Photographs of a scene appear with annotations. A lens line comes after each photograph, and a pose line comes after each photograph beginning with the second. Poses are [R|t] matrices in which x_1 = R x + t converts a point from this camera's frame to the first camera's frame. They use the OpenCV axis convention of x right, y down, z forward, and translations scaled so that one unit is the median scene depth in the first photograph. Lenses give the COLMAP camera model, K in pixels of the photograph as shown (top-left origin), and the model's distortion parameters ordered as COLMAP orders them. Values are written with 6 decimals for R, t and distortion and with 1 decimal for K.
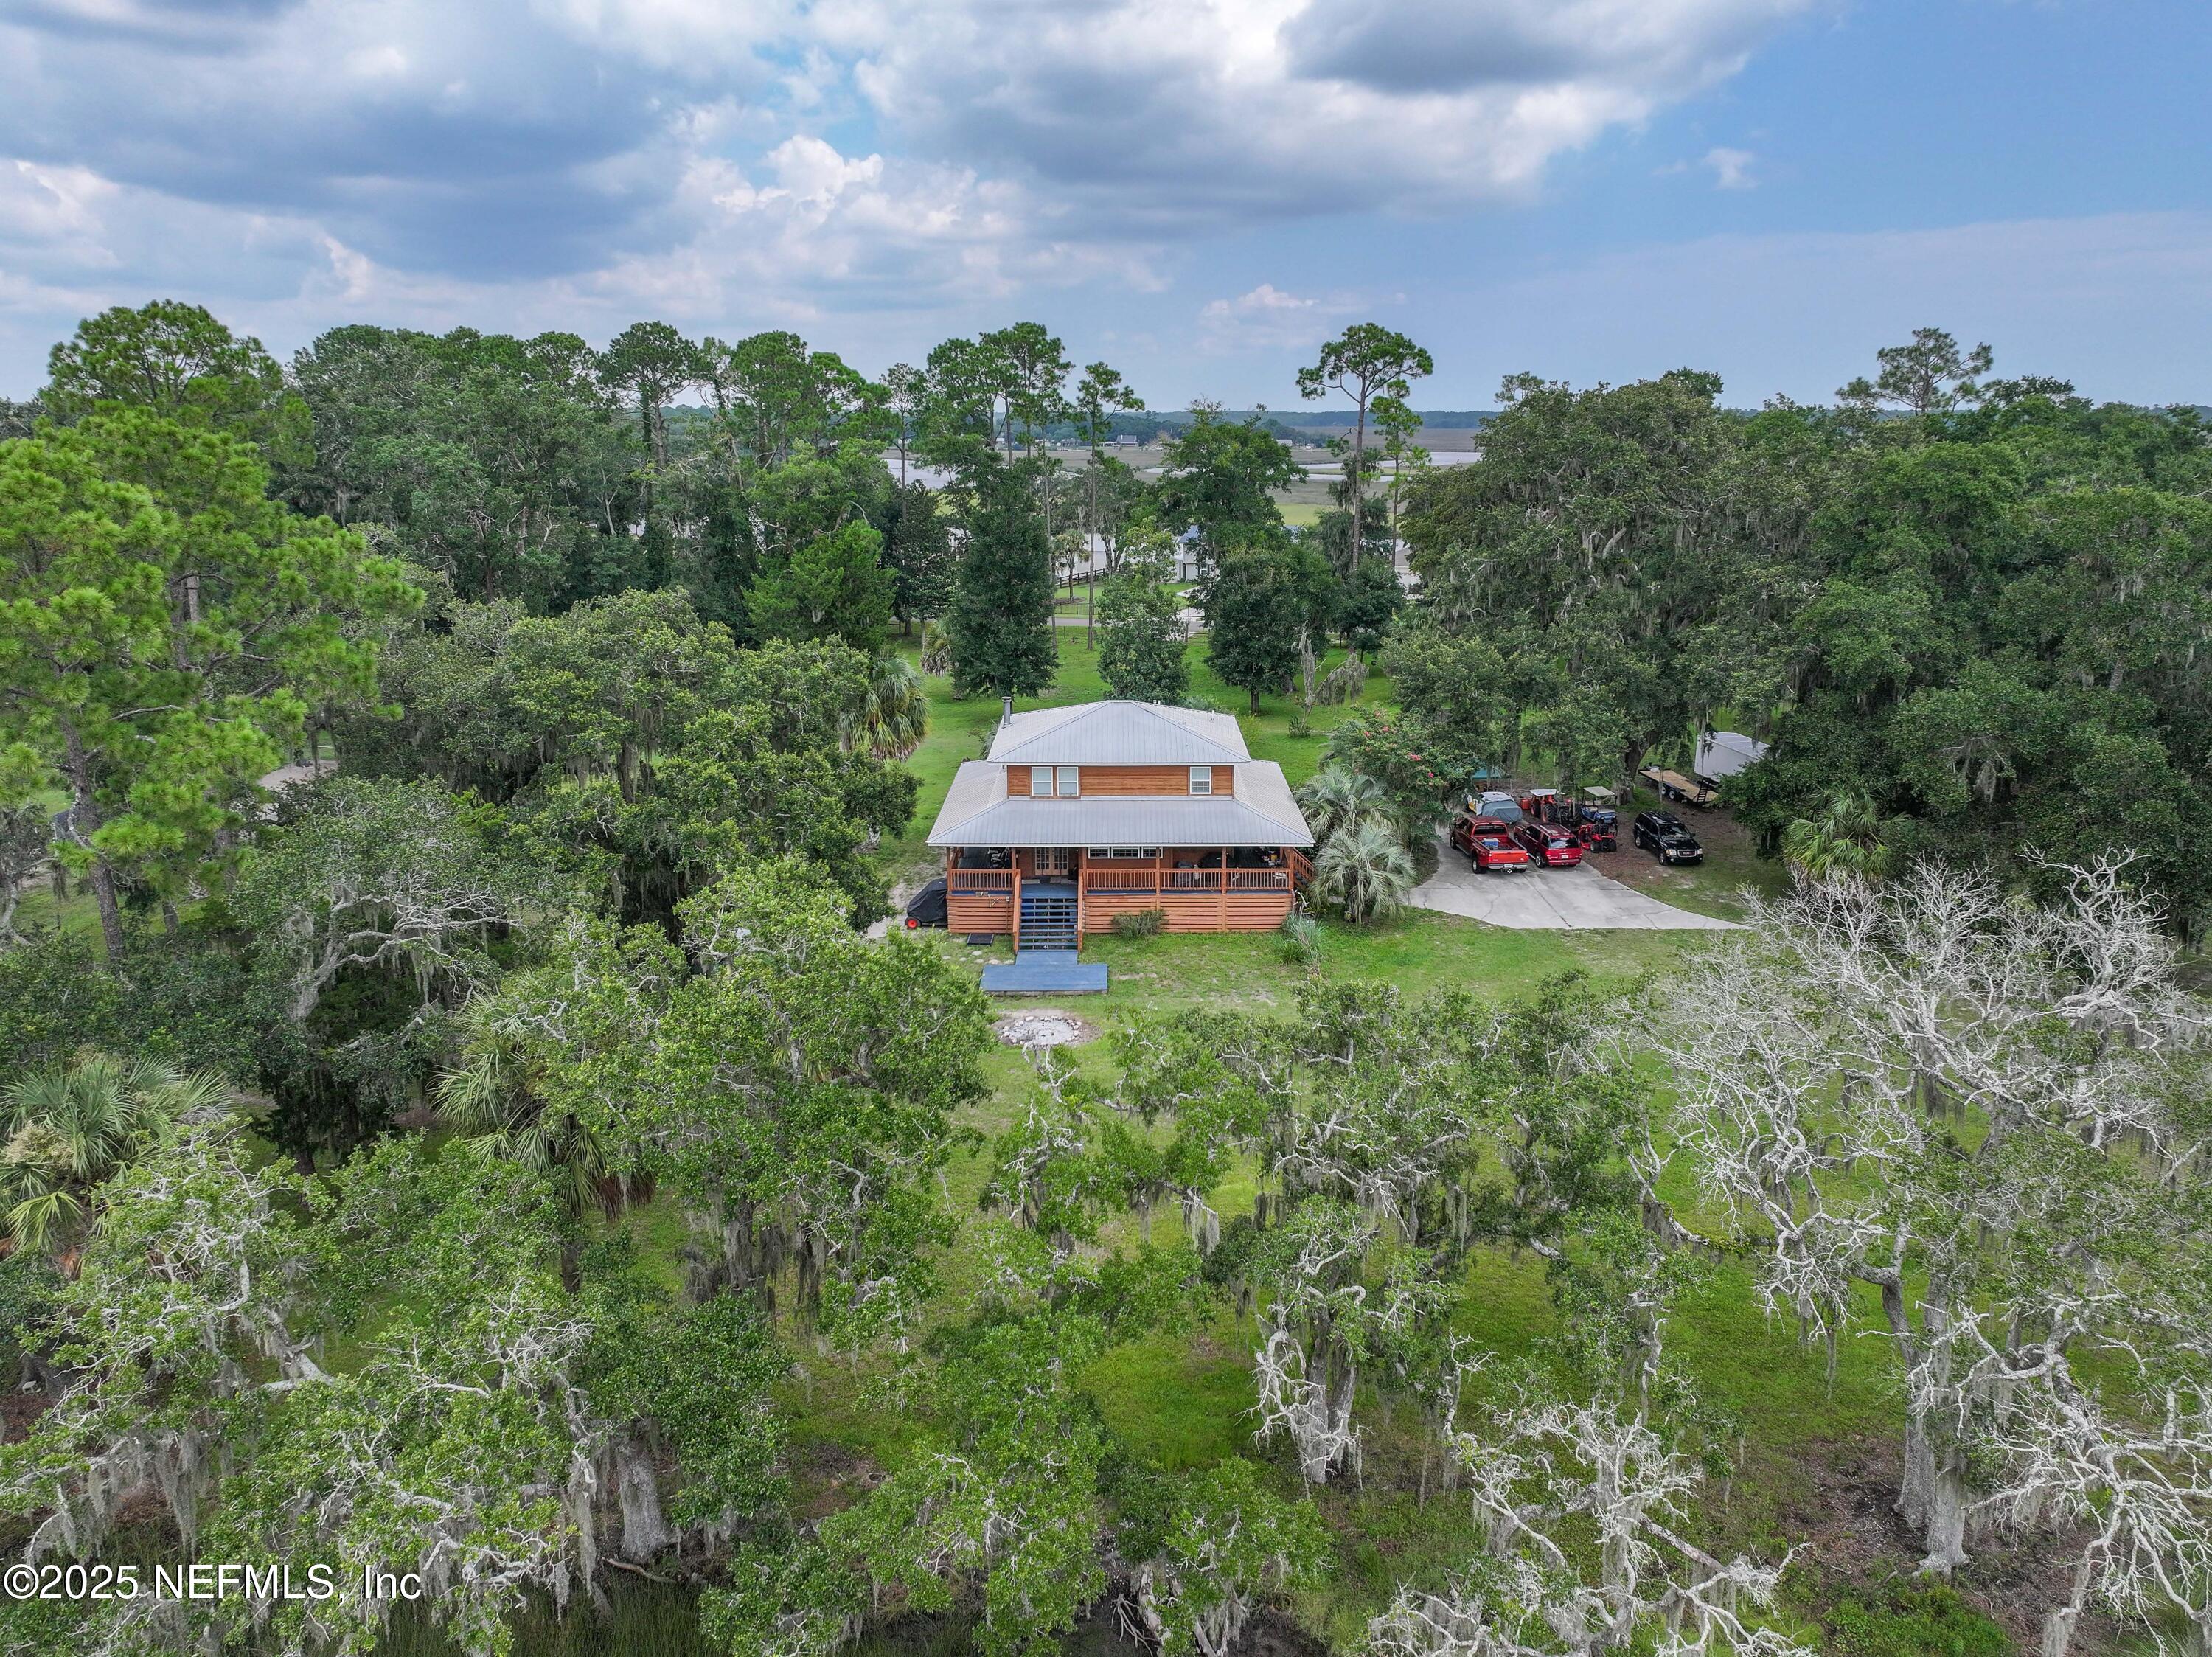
lens RADIAL K [[1558.2, 0, 1111.0], [0, 1558.2, 824.3], [0, 0, 1]] dist [-0.000359, -0.000110]
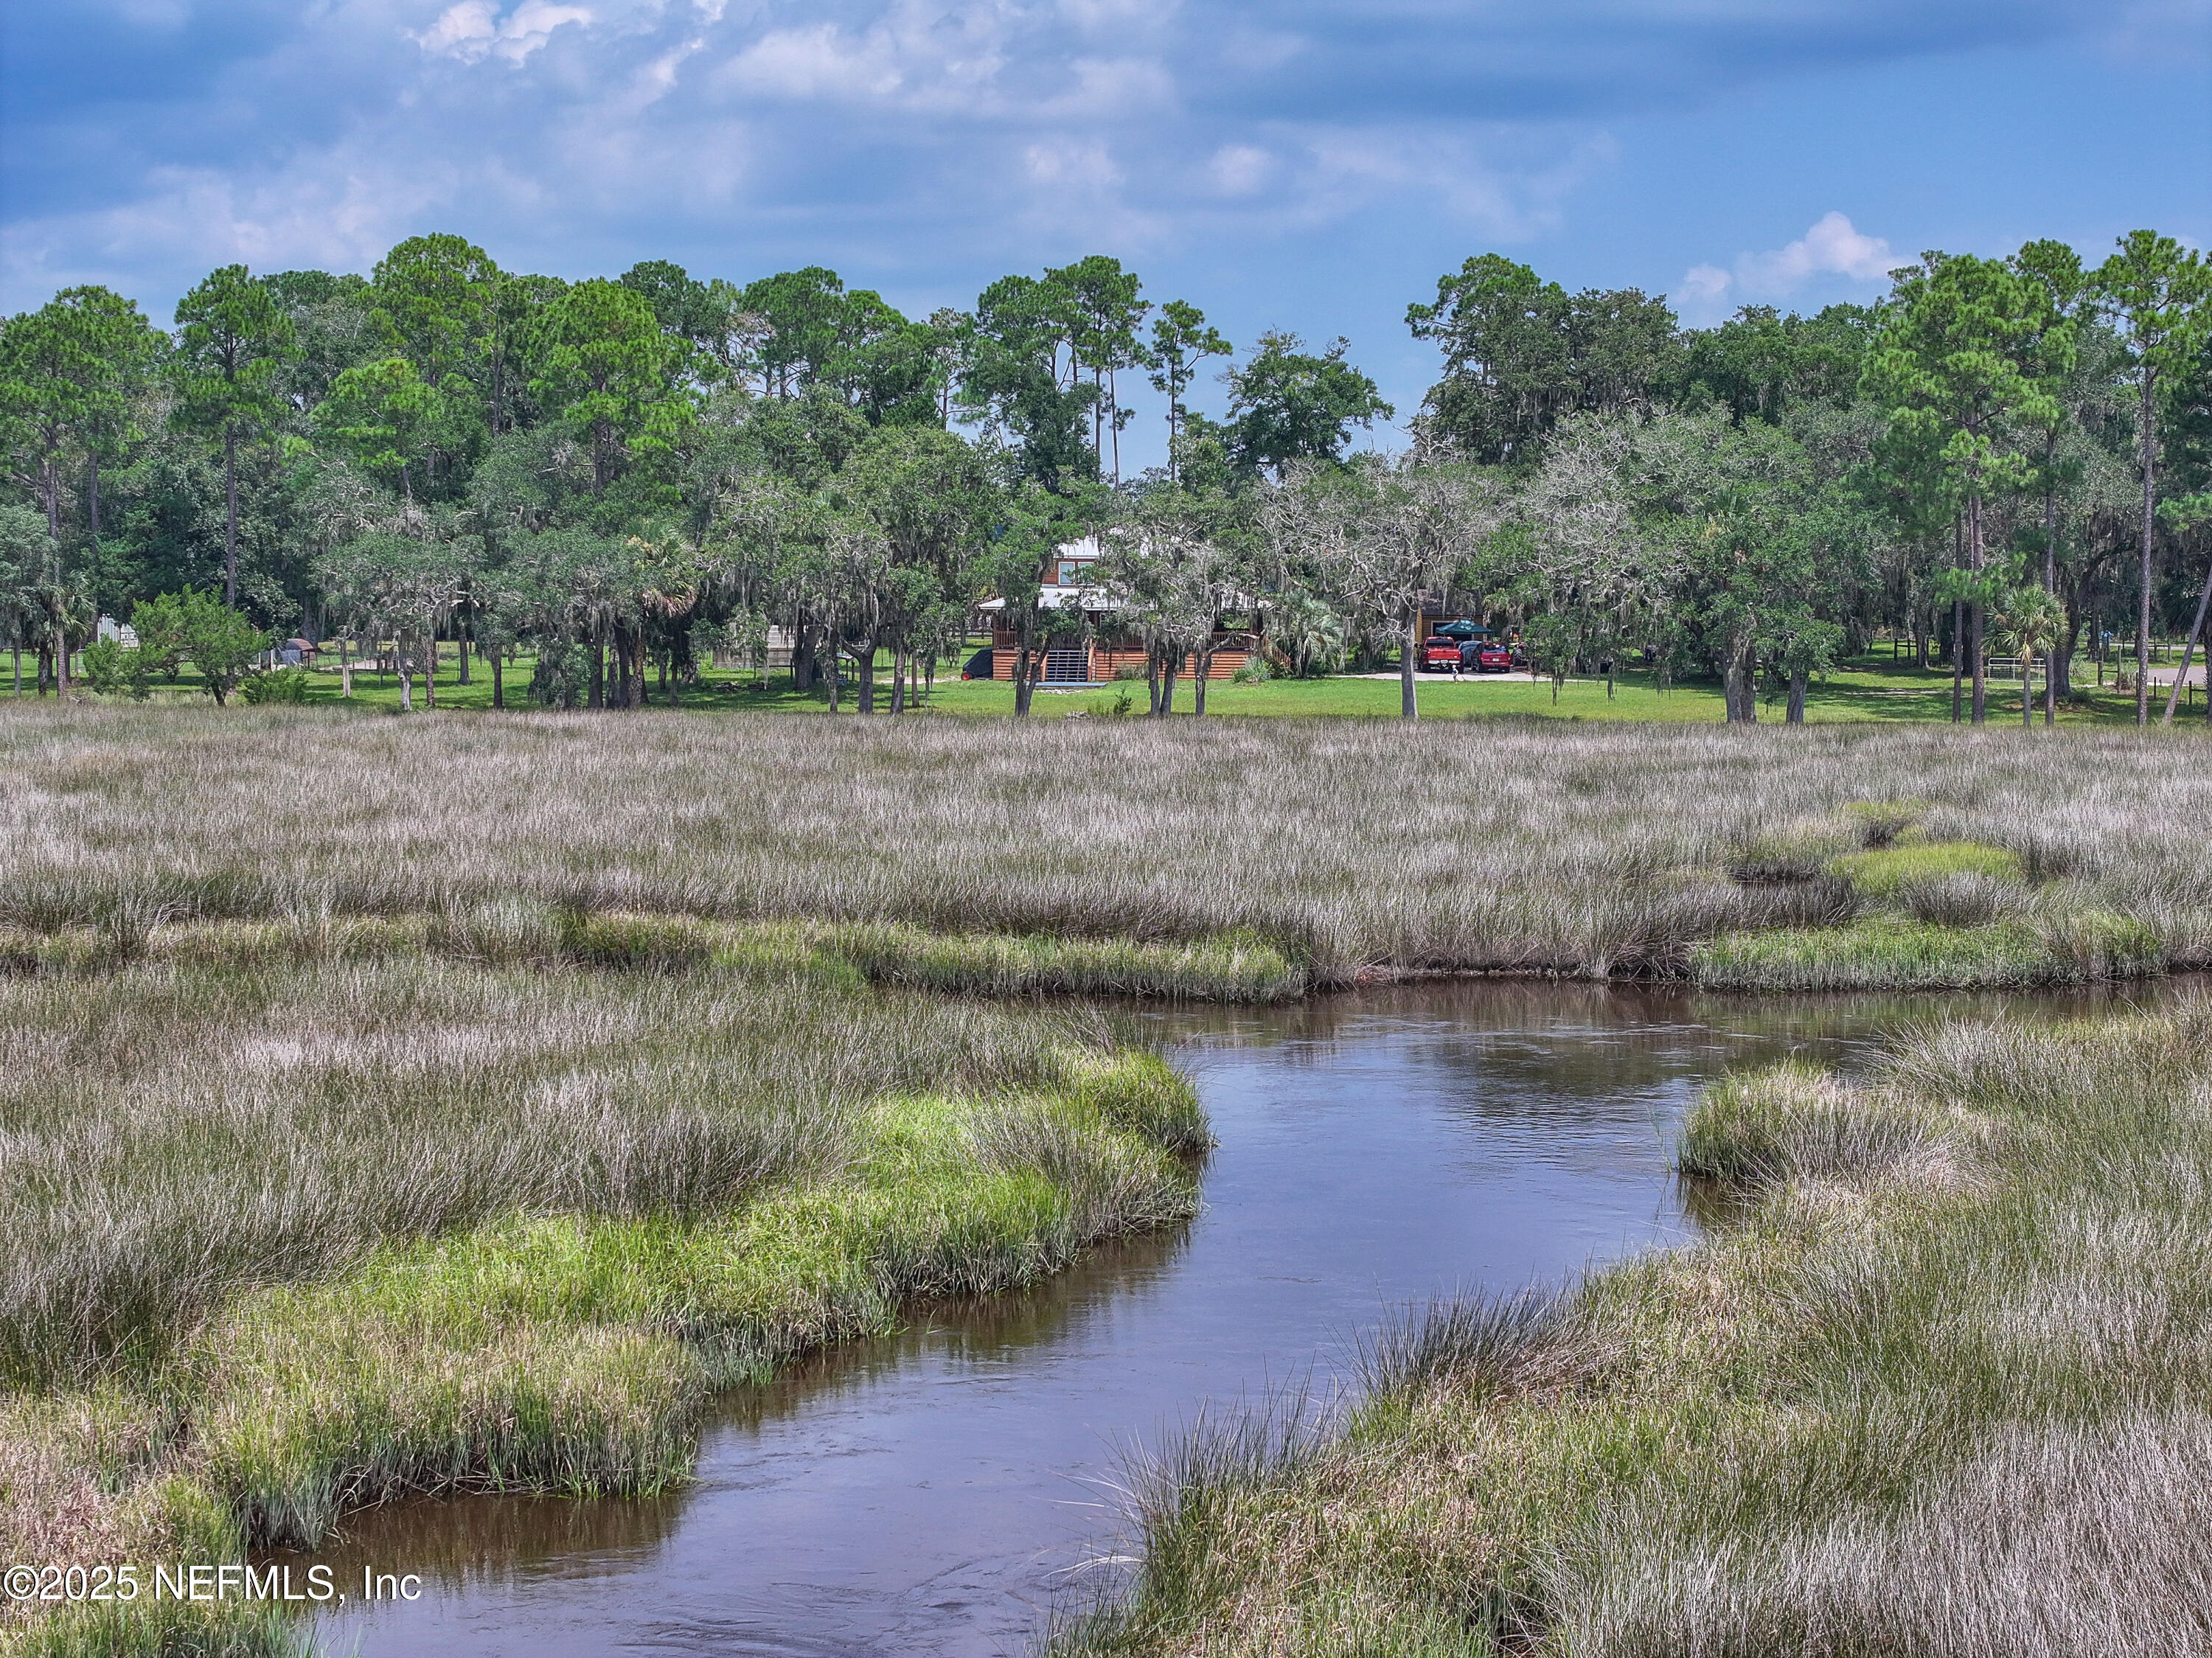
lens RADIAL K [[4506.7, 0, 1105.4], [0, 4506.7, 829.3], [0, 0, 1]] dist [-0.001422, 0.000000]
pose [[0.996785, 0.003439, -0.080044, 0.150588], [-0.019270, 0.980041, -0.197859, 0.476643], [0.077766, 0.198766, 0.976957, -1.357858]]
